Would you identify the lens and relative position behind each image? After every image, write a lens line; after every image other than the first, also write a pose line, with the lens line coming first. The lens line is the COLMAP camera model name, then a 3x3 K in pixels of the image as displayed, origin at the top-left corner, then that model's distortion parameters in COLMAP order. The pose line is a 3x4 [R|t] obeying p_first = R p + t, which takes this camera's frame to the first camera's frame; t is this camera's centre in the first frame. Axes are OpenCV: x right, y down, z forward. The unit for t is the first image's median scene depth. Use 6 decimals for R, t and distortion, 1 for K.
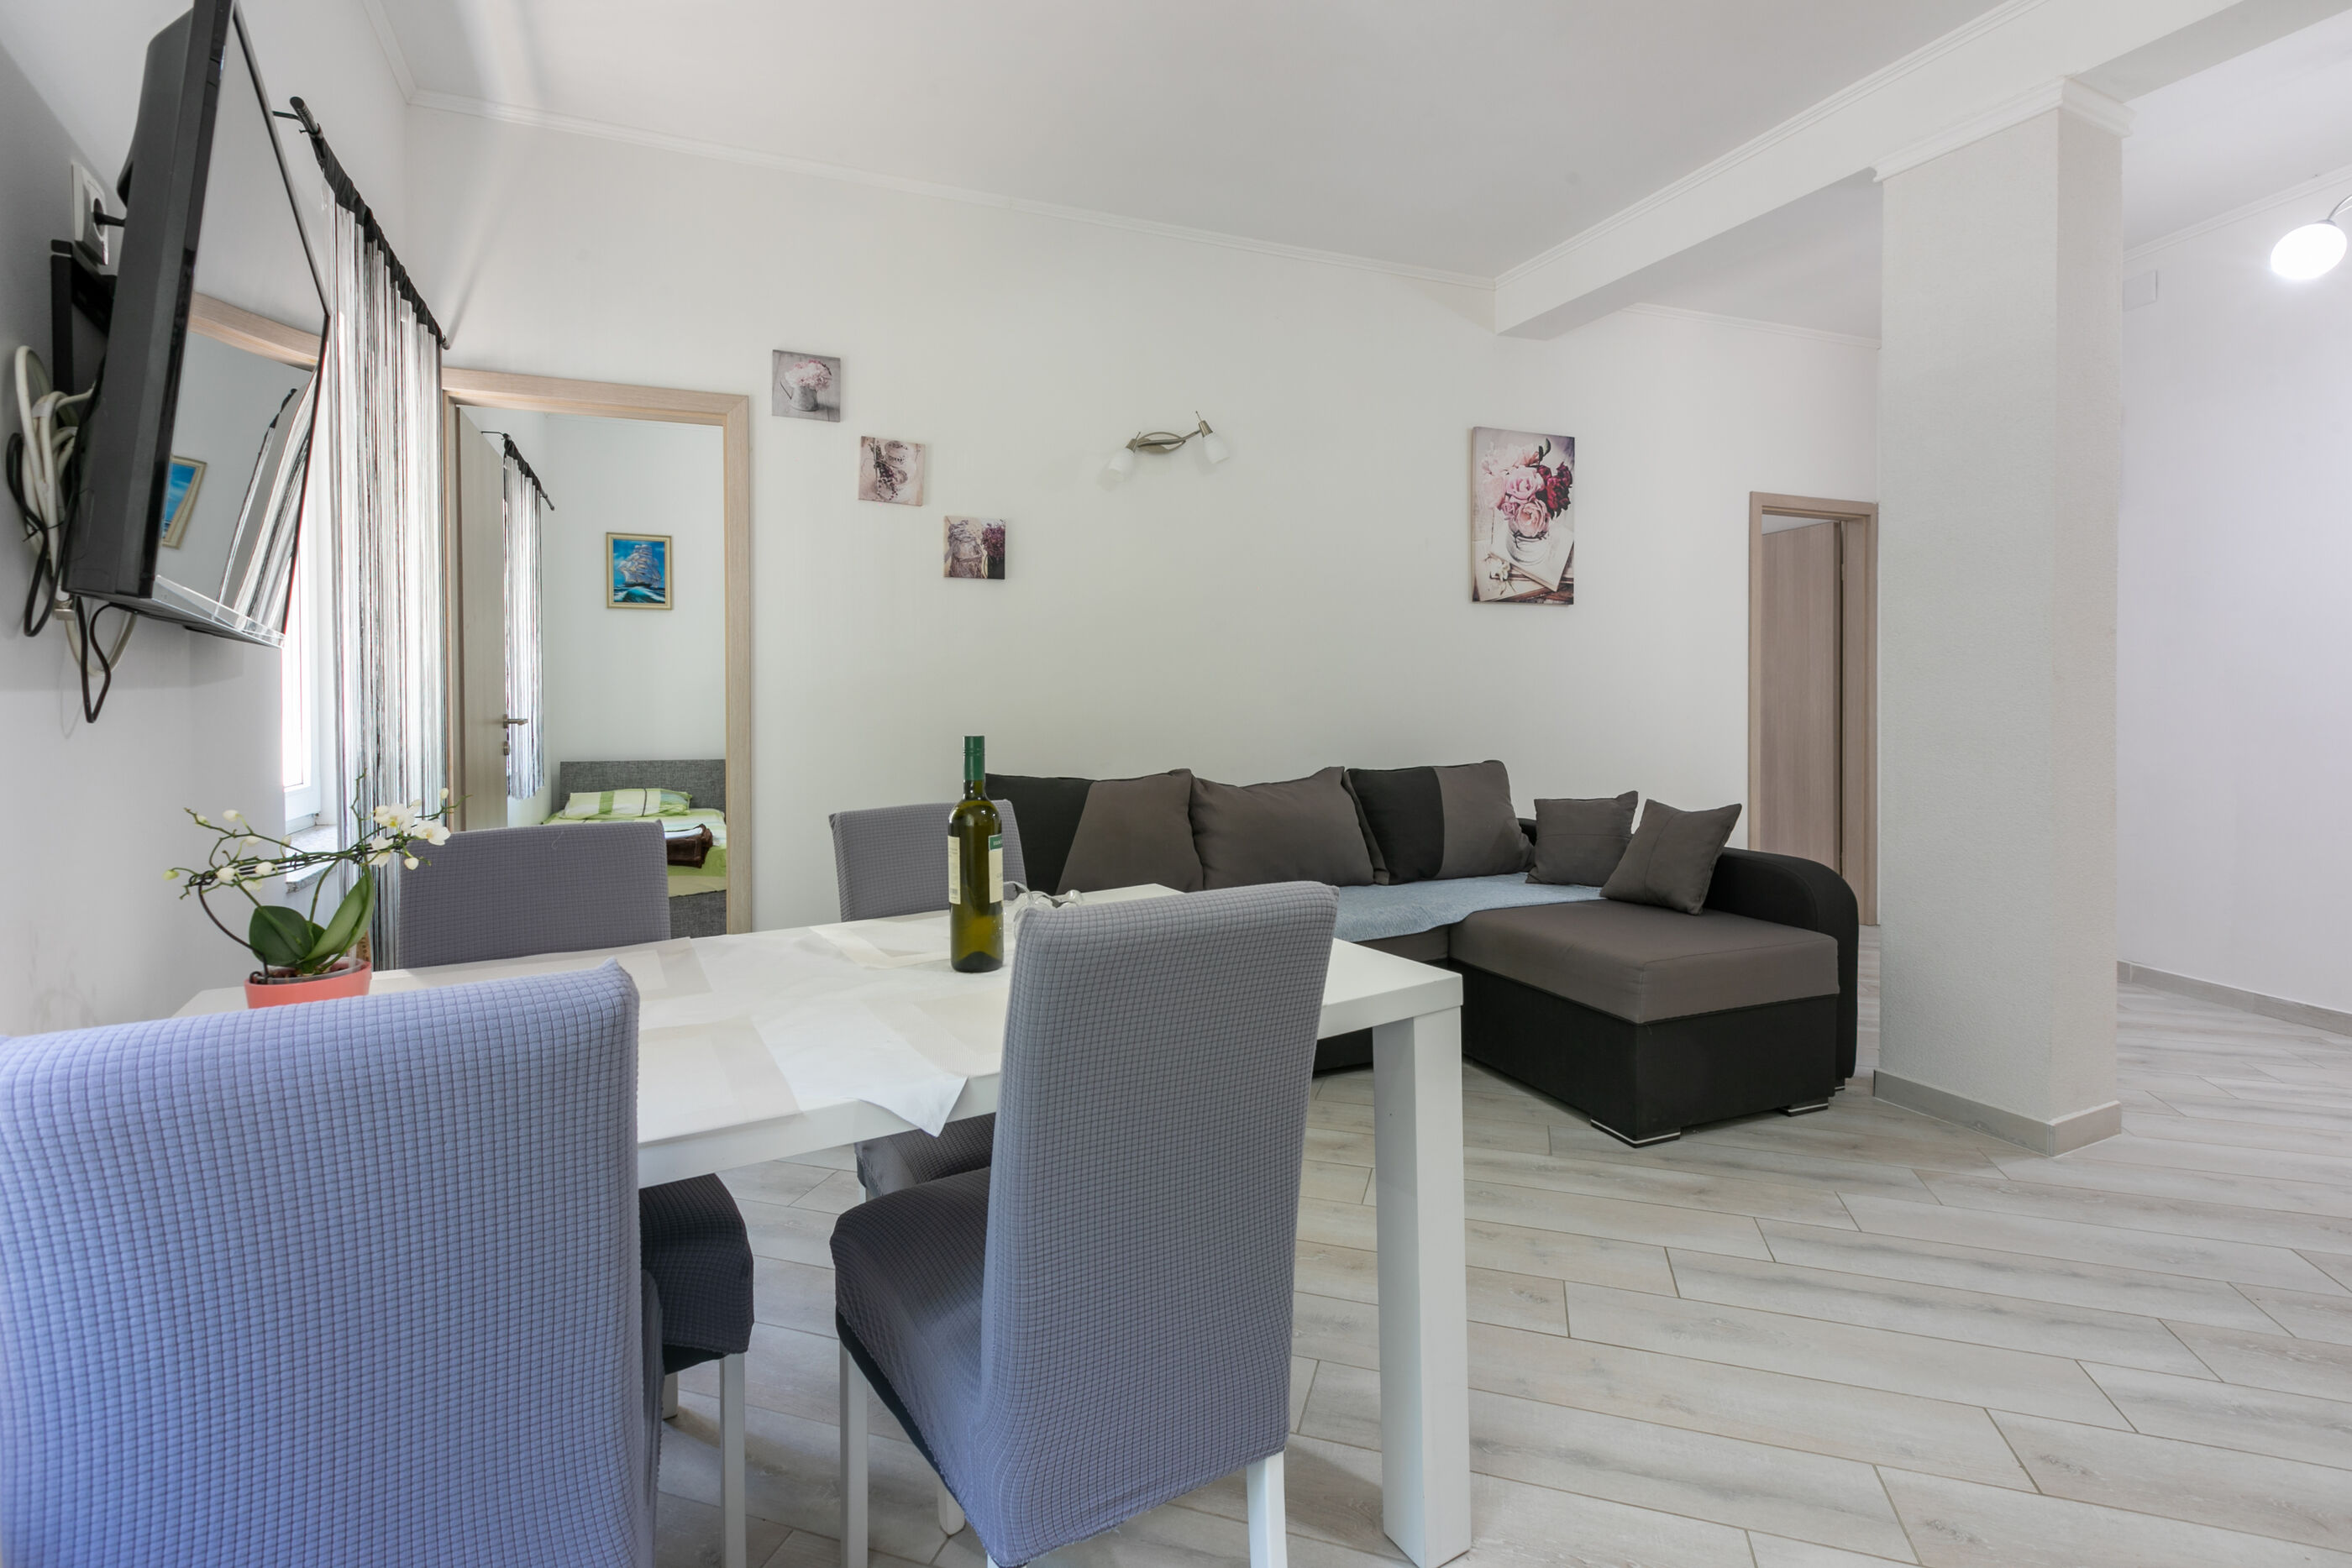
lens RADIAL K [[1068.3, 0, 1169.3], [0, 1068.3, 705.3], [0, 0, 1]] dist [-0.000220, 0.000258]
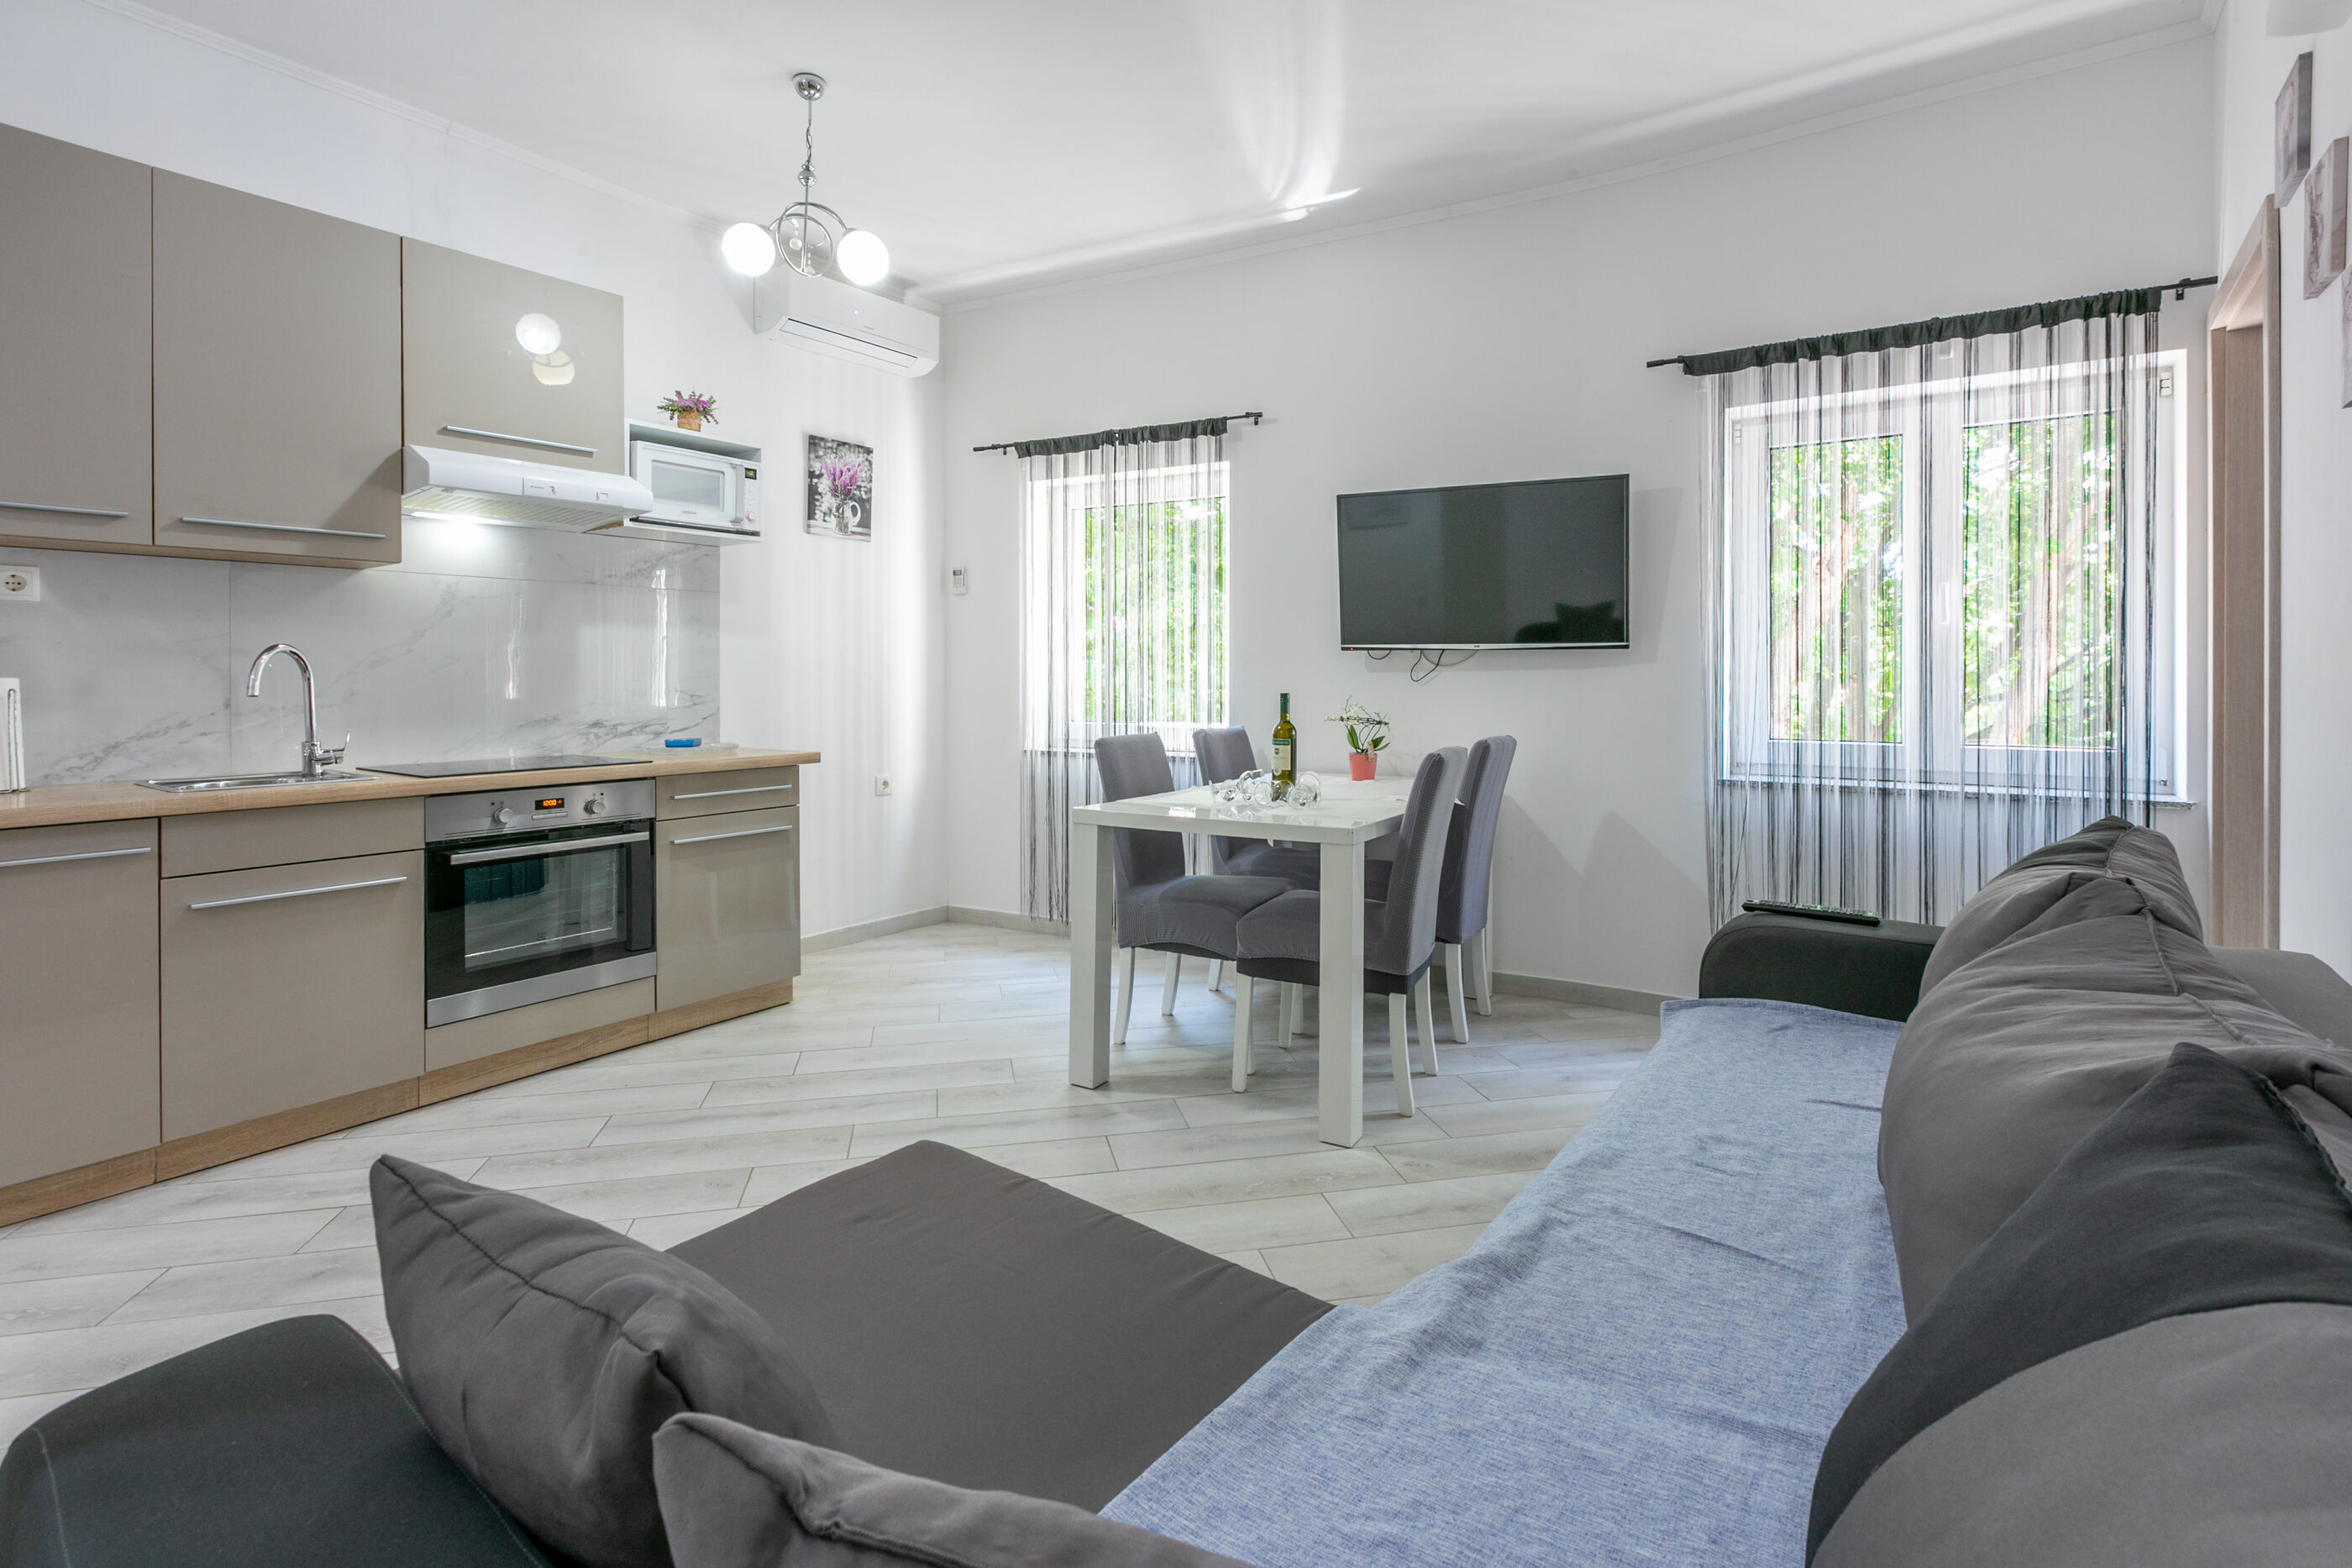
lens RADIAL K [[1068.3, 0, 1167.8], [0, 1068.3, 675.4], [0, 0, 1]] dist [-0.000220, 0.000258]
pose [[-0.867733, 0.003028, -0.497021, 0.449714], [-0.003850, 0.999910, 0.012813, -0.010263], [0.497015, 0.013032, -0.867644, 1.134882]]
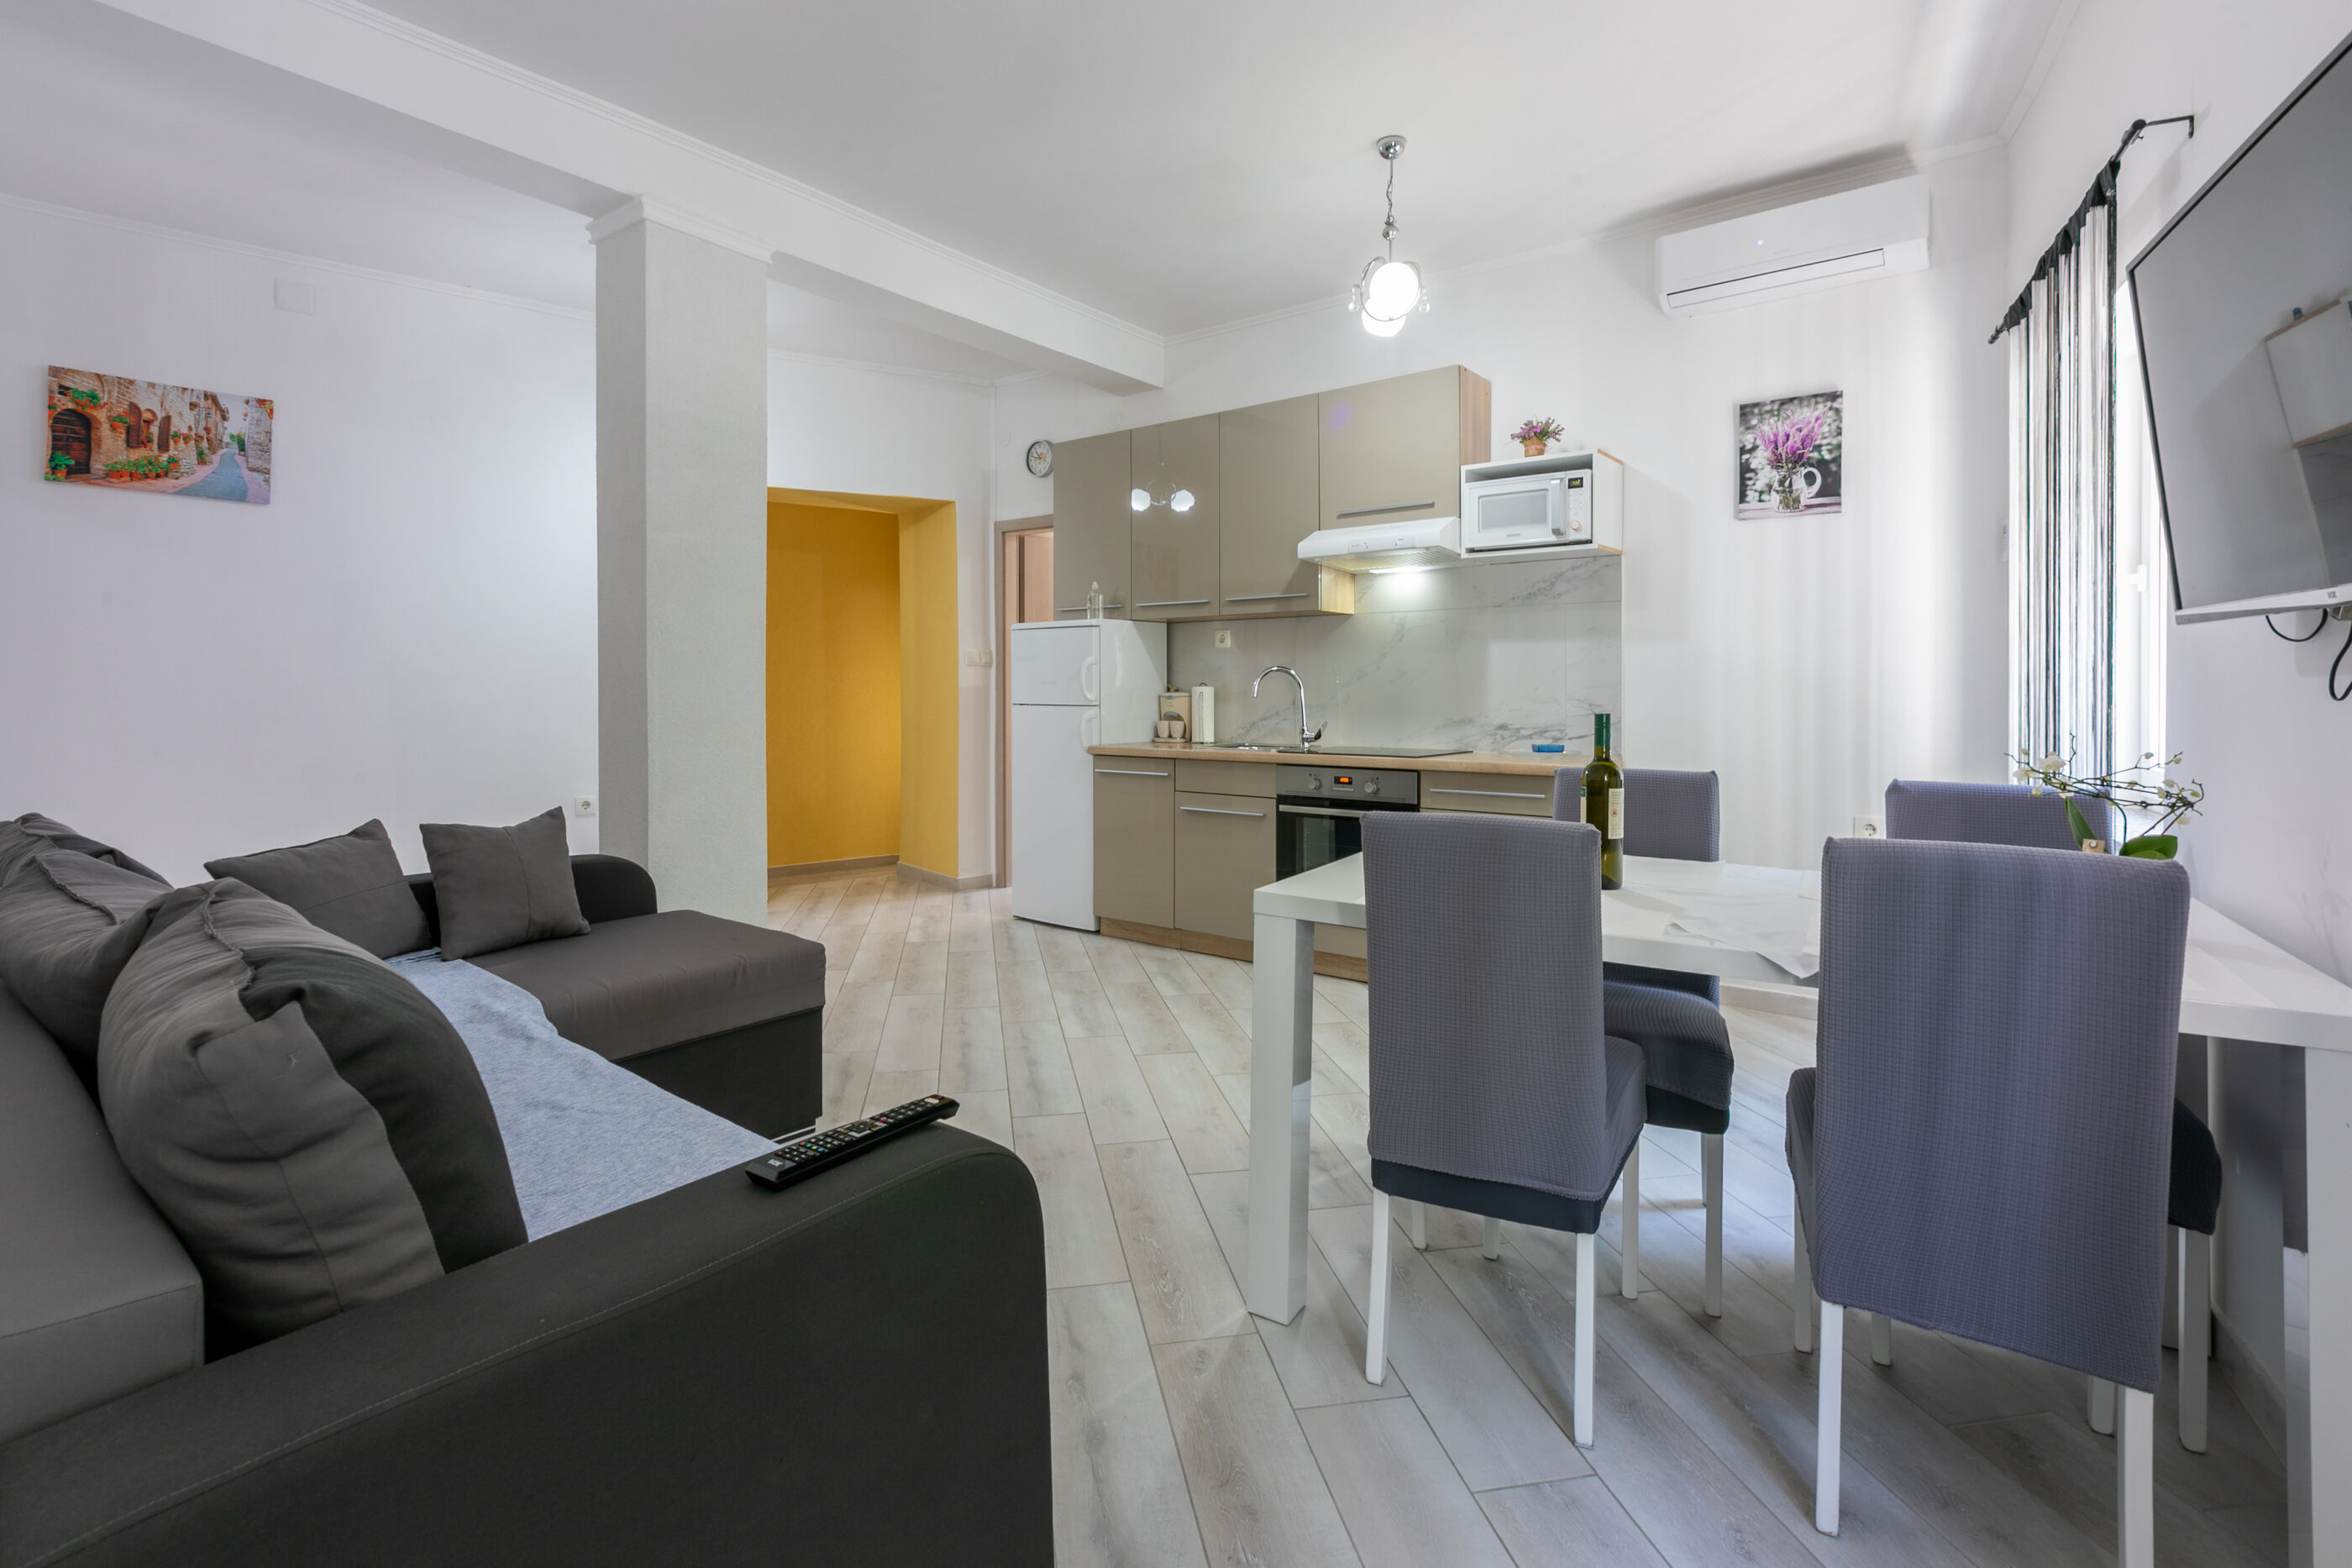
lens RADIAL K [[1068.3, 0, 1174.4], [0, 1068.3, 694.6], [0, 0, 1]] dist [-0.000220, 0.000258]
pose [[-0.478791, -0.003216, 0.877923, -0.447622], [0.014372, 0.999831, 0.011501, -0.003503], [-0.877811, 0.018124, -0.478664, 0.868323]]
